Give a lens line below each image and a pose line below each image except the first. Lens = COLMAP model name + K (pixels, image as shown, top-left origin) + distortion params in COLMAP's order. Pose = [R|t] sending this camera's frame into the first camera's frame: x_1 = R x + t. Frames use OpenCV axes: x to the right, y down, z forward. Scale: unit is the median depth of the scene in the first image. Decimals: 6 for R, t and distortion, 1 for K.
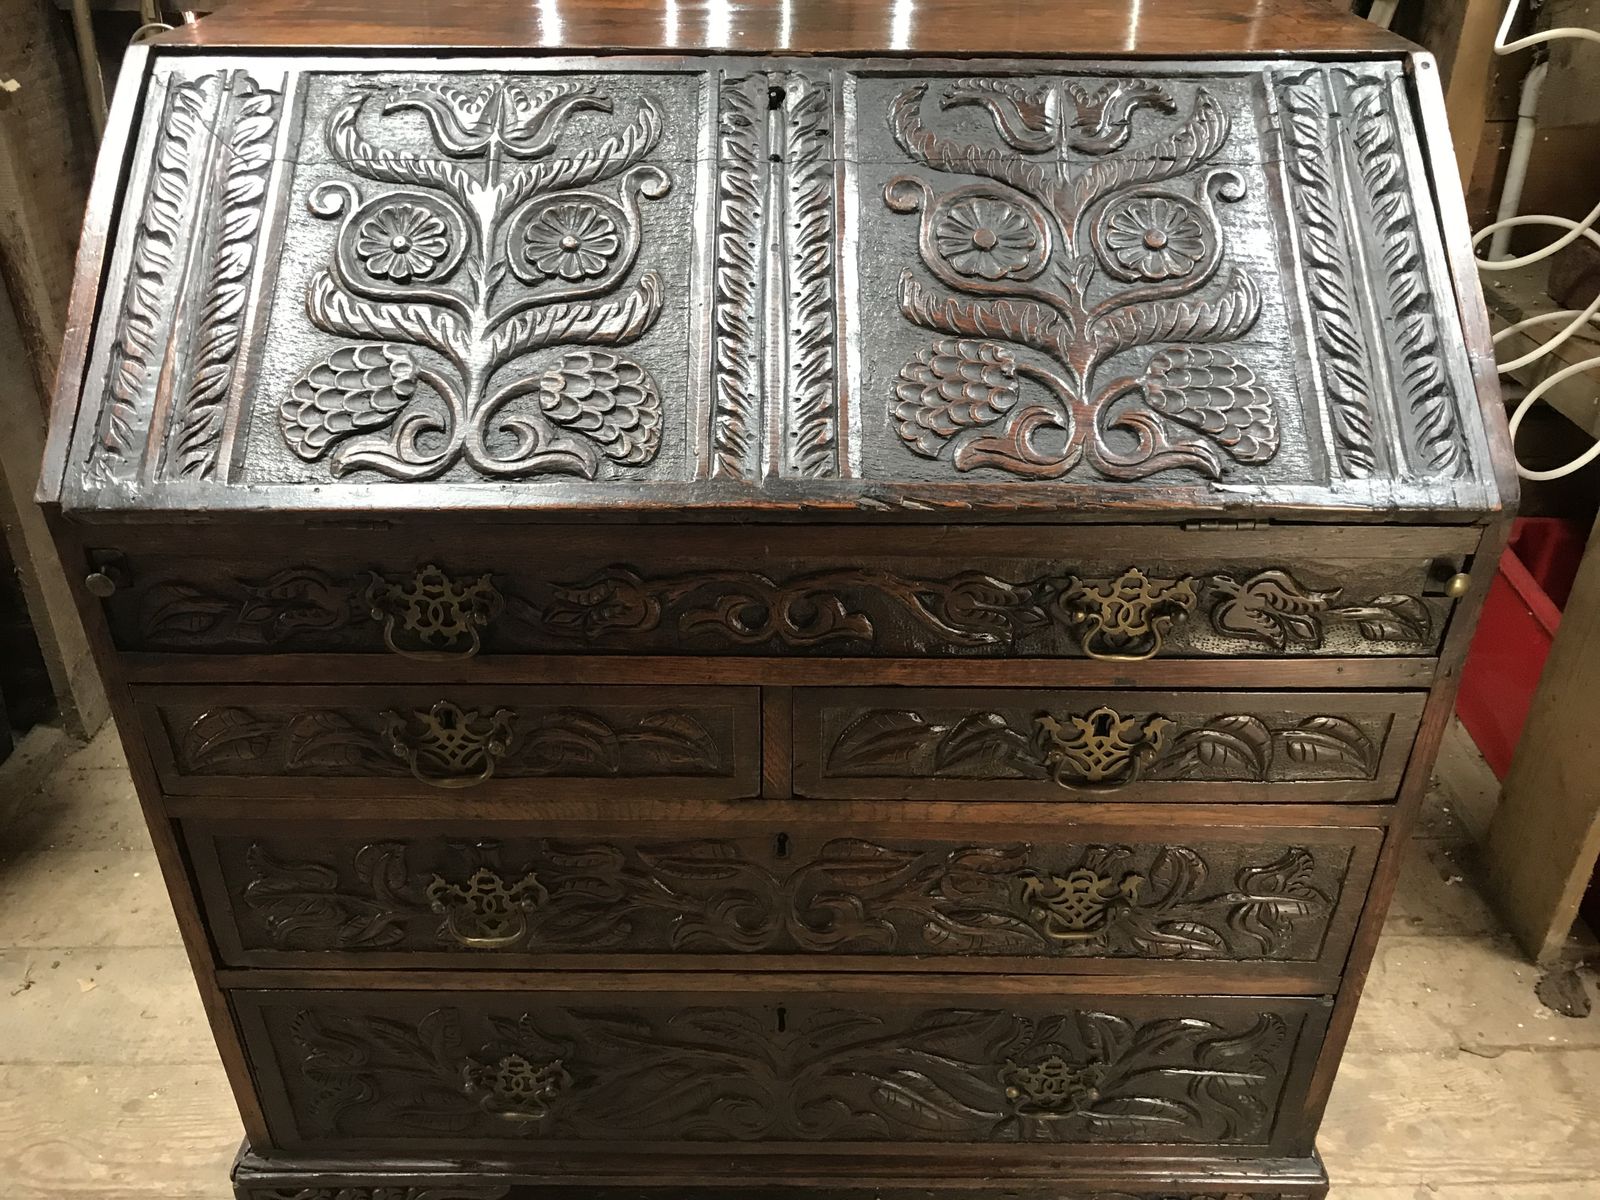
lens RADIAL K [[1287.9, 0, 792.6], [0, 1287.9, 599.2], [0, 0, 1]] dist [0.024285, 0.002655]
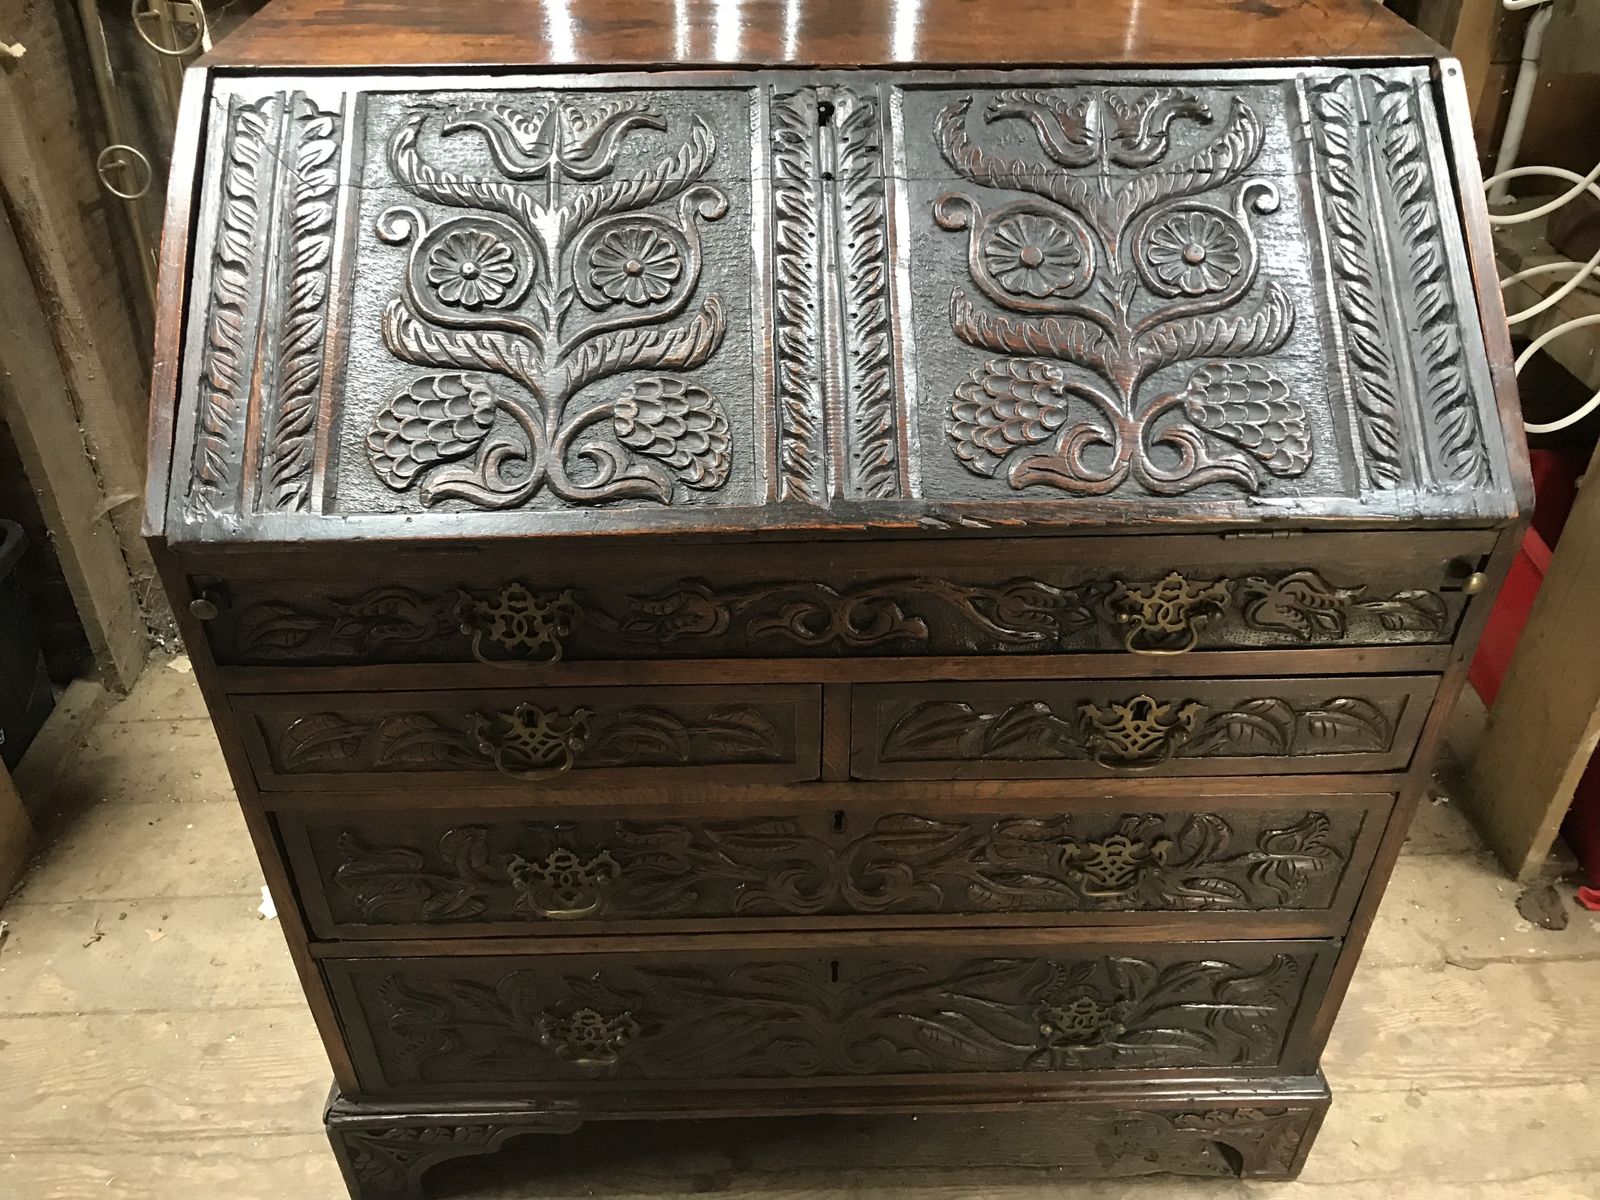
lens RADIAL K [[1283.5, 0, 794.1], [0, 1283.5, 597.8], [0, 0, 1]] dist [0.040658, -0.029077]
pose [[0.999599, -0.021286, 0.018686, -0.067280], [0.019598, 0.996076, 0.086307, -0.096080], [-0.020450, -0.085906, 0.996093, -0.056868]]
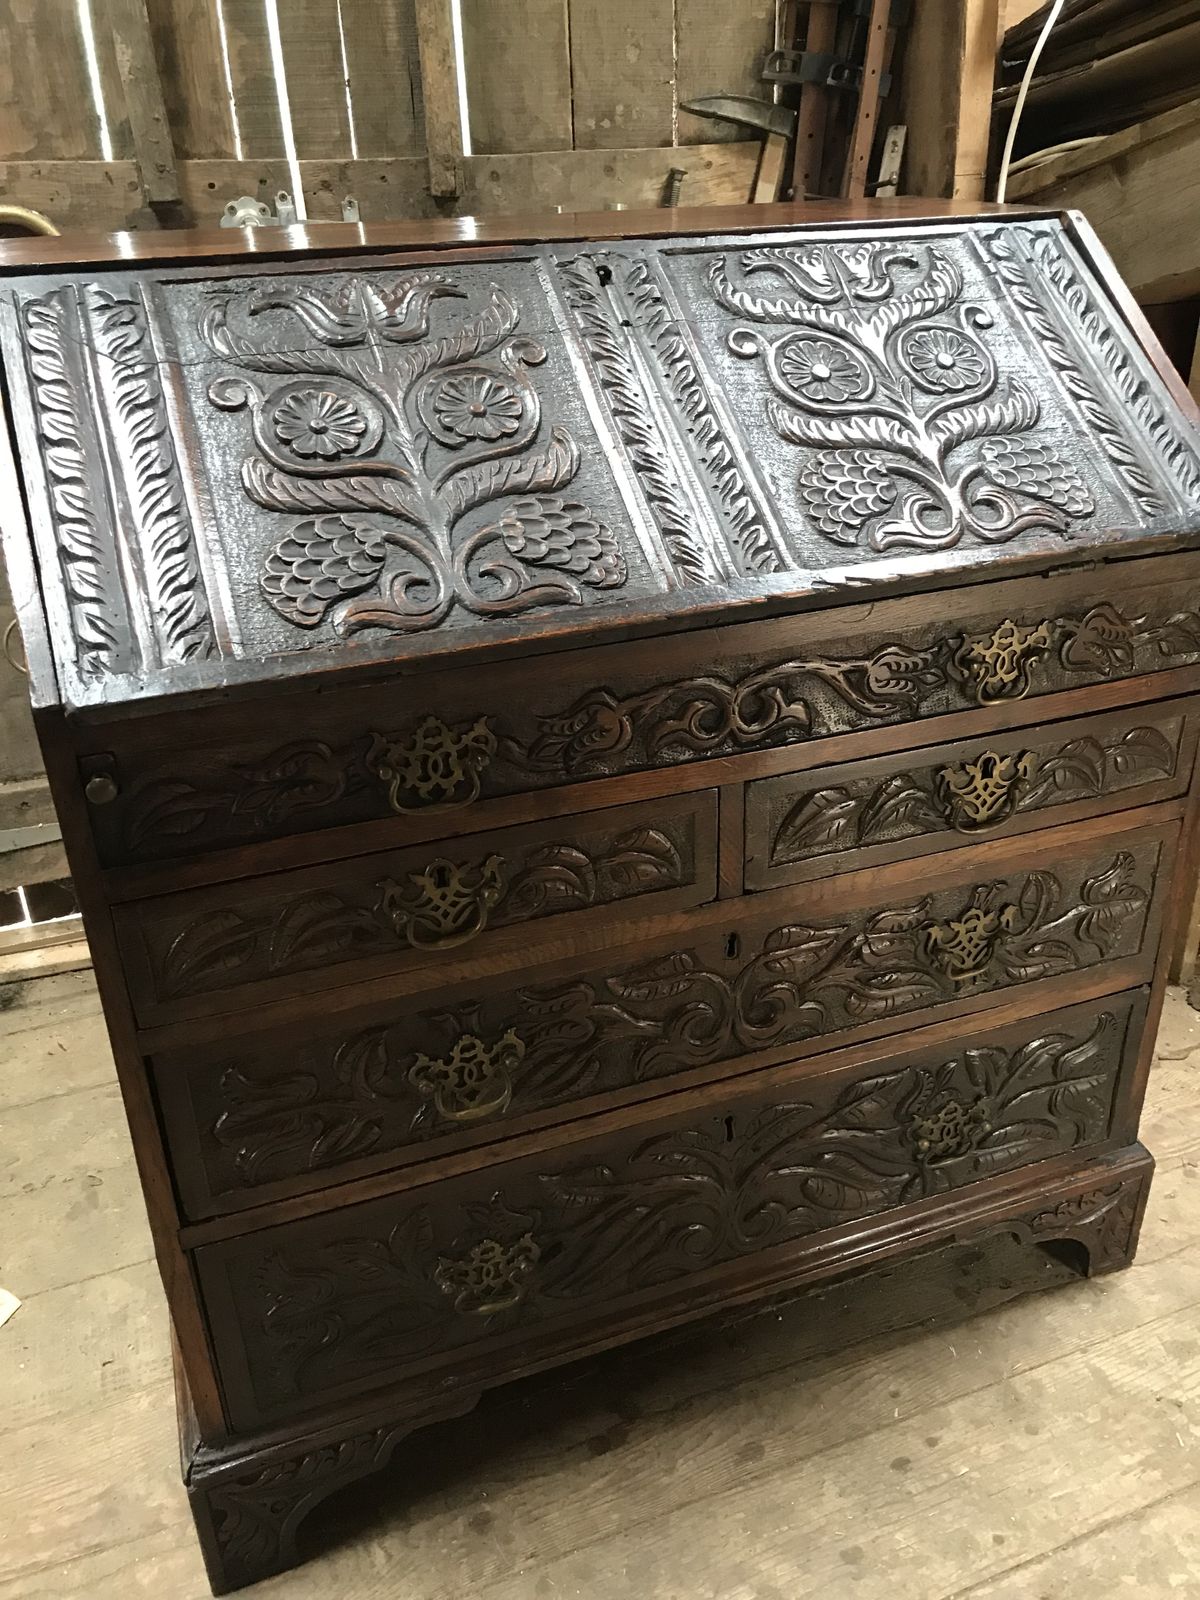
lens RADIAL K [[1283.5, 0, 603.4], [0, 1283.5, 796.7], [0, 0, 1]] dist [0.040658, -0.029077]
pose [[0.933981, -0.184850, 0.305794, -0.453096], [0.211322, 0.975837, -0.055552, 0.116323], [-0.288137, 0.116506, 0.950476, -0.005368]]
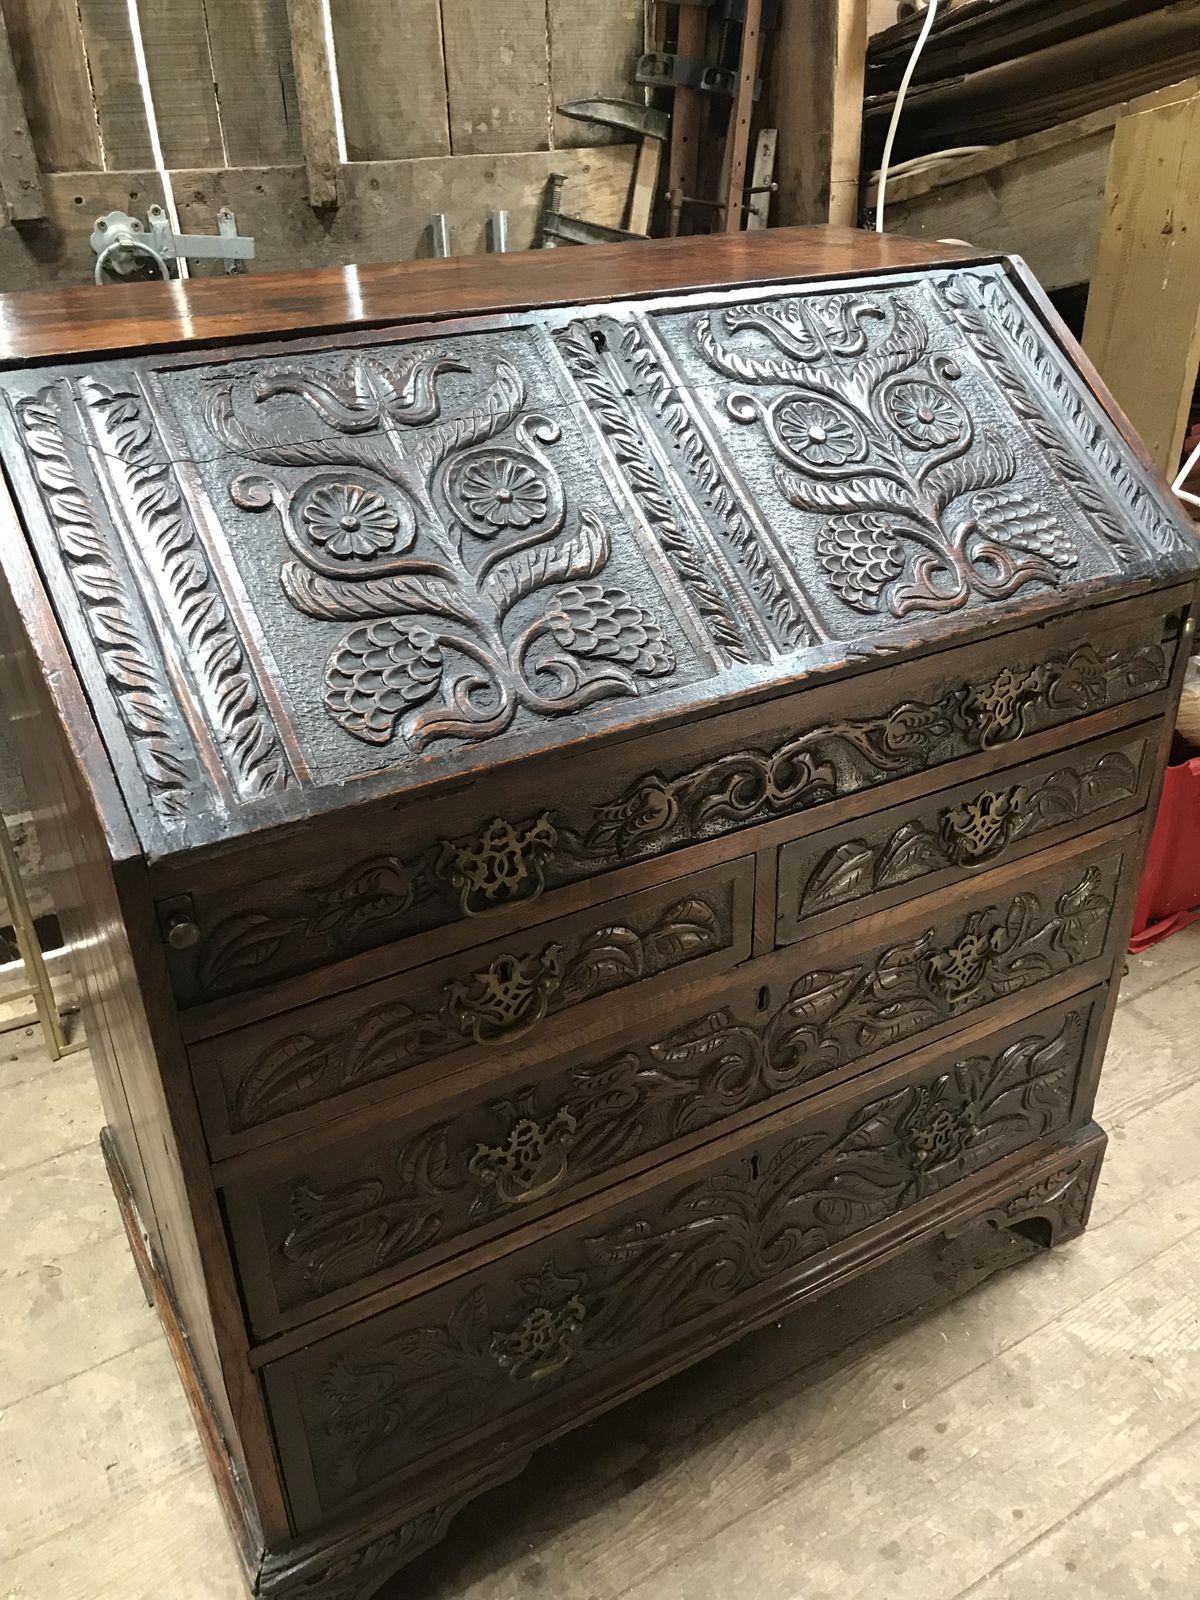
lens RADIAL K [[1279.0, 0, 600.0], [0, 1279.0, 800.0], [0, 0, 1]] dist [0.054085, -0.051285]
pose [[0.863280, -0.262576, 0.431047, -0.609331], [0.282098, 0.959191, 0.019327, -0.035318], [-0.418531, 0.104913, 0.902122, 0.053127]]
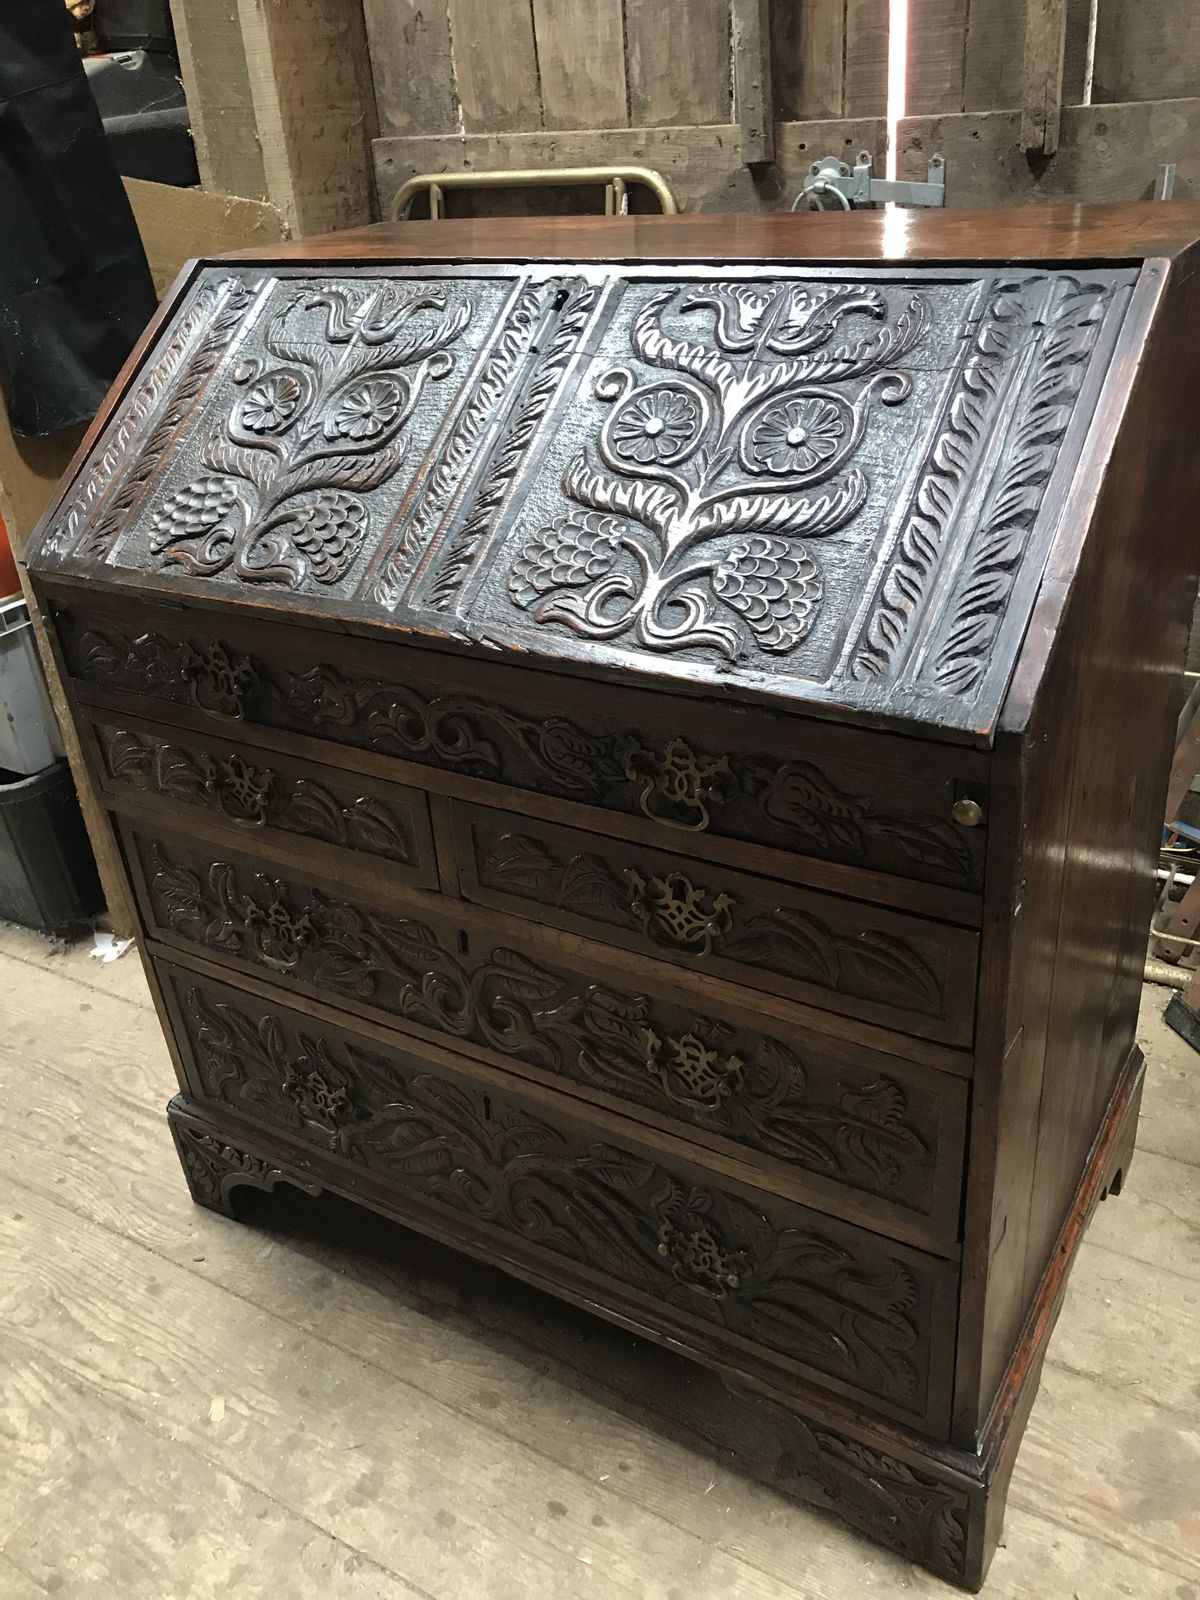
lens RADIAL K [[1287.9, 0, 616.0], [0, 1287.9, 796.6], [0, 0, 1]] dist [0.024285, 0.002655]
pose [[0.853348, 0.195795, -0.483179, 0.700578], [-0.210214, 0.977341, 0.024778, 0.007424], [0.477082, 0.080427, 0.875171, 0.049750]]
